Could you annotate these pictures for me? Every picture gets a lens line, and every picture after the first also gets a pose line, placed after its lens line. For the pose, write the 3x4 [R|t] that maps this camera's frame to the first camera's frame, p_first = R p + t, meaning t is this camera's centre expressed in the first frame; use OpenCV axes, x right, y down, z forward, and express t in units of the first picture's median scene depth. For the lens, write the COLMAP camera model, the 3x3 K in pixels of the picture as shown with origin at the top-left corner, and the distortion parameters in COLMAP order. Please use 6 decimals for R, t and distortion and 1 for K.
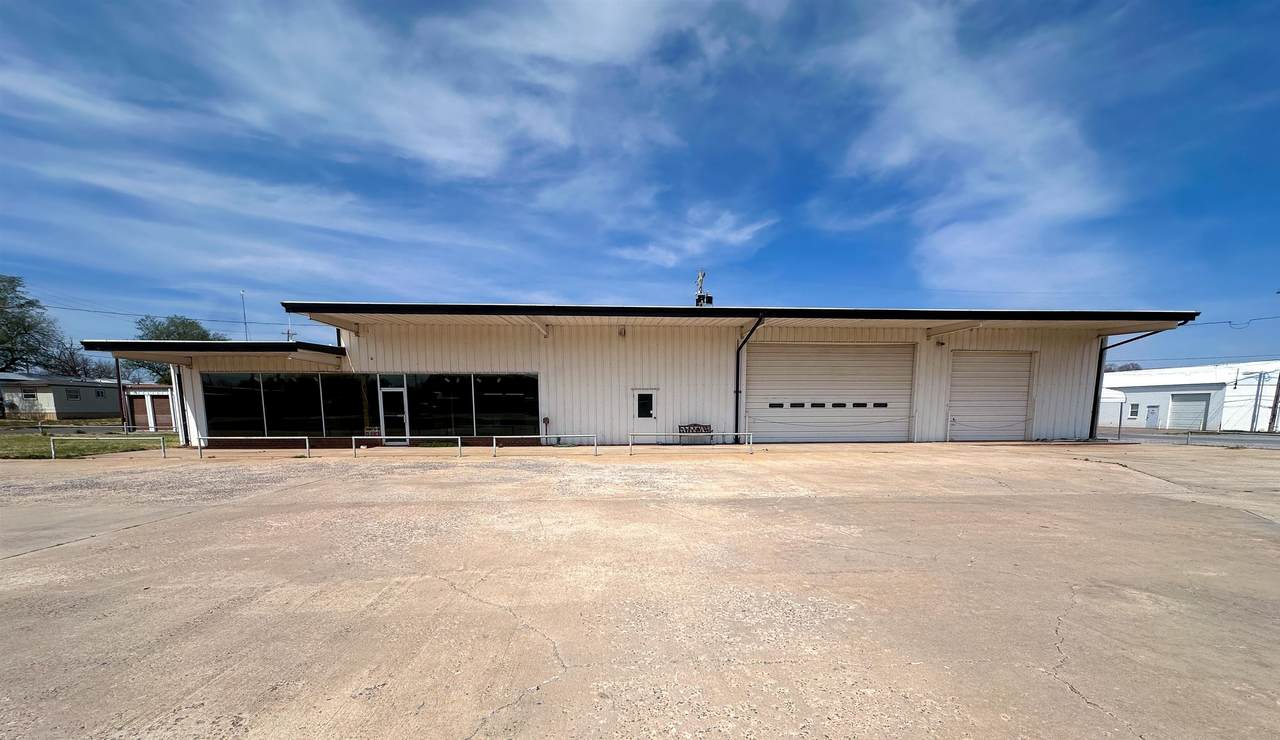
lens RADIAL K [[503.2, 0, 647.5], [0, 503.2, 492.6], [0, 0, 1]] dist [-0.001352, -0.000017]
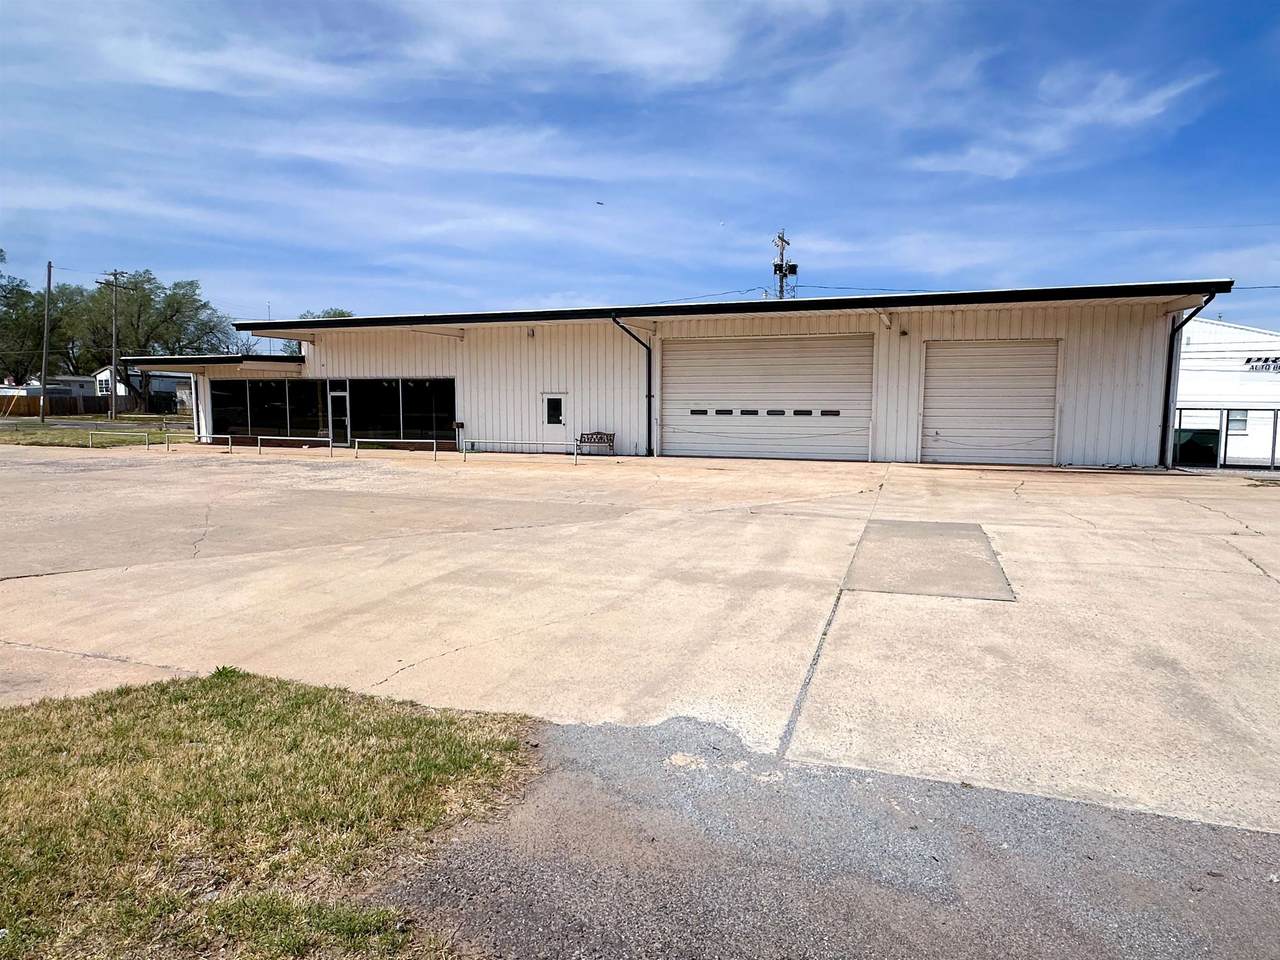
lens RADIAL K [[730.5, 0, 638.3], [0, 730.5, 561.8], [0, 0, 1]] dist [-0.004095, -0.003327]
pose [[0.922069, 0.087127, -0.377091, 0.639886], [-0.071194, 0.995888, 0.056016, 0.016023], [0.380421, -0.024804, 0.924481, -0.180803]]
